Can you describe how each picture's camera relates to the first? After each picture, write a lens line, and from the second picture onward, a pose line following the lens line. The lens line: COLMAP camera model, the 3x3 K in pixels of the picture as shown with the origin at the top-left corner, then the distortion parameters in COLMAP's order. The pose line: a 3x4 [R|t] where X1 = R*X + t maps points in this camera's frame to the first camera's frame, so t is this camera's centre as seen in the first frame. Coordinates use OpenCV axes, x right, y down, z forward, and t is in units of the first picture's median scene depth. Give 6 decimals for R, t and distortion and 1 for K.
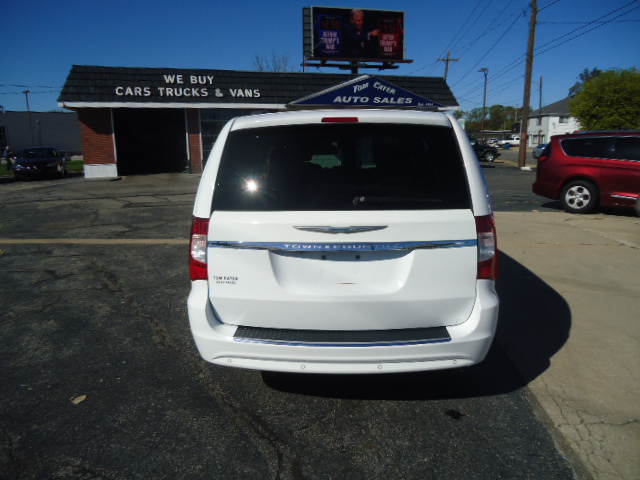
lens RADIAL K [[466.7, 0, 321.0], [0, 466.7, 237.8], [0, 0, 1]] dist [-0.010174, 0.005579]
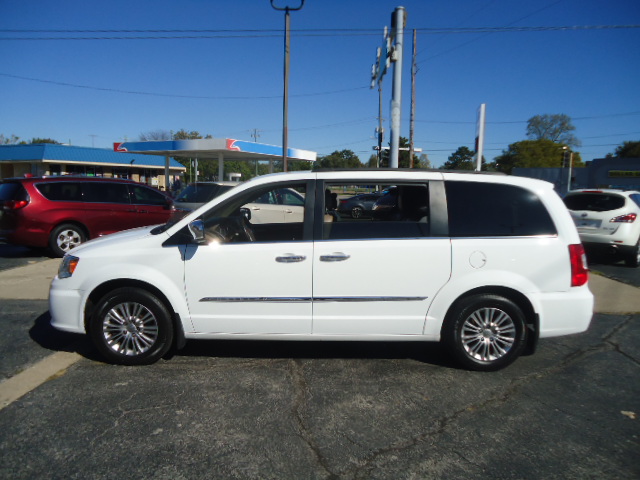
lens RADIAL K [[466.7, 0, 321.0], [0, 466.7, 237.8], [0, 0, 1]] dist [-0.010174, 0.005579]
pose [[-0.048370, -0.100166, 0.993794, -0.224766], [0.183577, 0.977118, 0.107420, -0.049139], [-0.981814, 0.187634, -0.028875, 0.240027]]
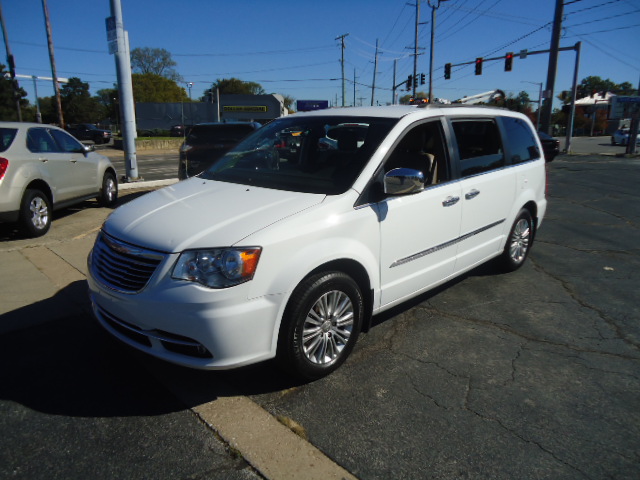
lens RADIAL K [[466.7, 0, 321.0], [0, 466.7, 237.8], [0, 0, 1]] dist [-0.010174, 0.005579]
pose [[-0.751013, -0.142105, 0.644814, -0.118203], [0.145310, 0.917055, 0.371343, -0.084195], [-0.644099, 0.372581, -0.668071, 0.405977]]
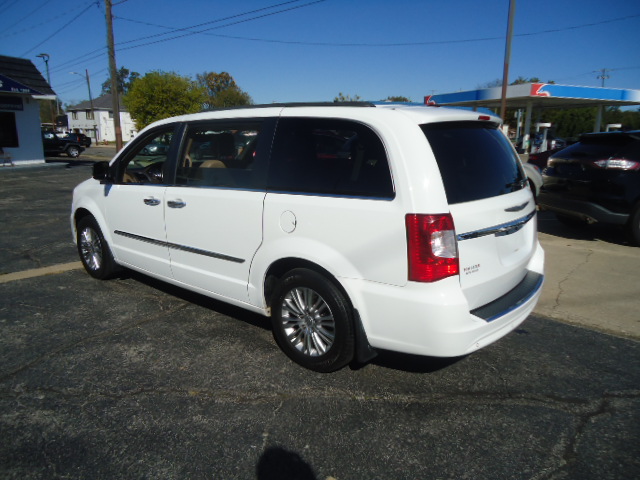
lens RADIAL K [[466.7, 0, 321.0], [0, 466.7, 237.8], [0, 0, 1]] dist [-0.010174, 0.005579]
pose [[0.605291, -0.157417, 0.780284, -0.147762], [0.148236, 0.985395, 0.083805, -0.014060], [-0.782080, 0.064940, 0.619785, 0.075842]]
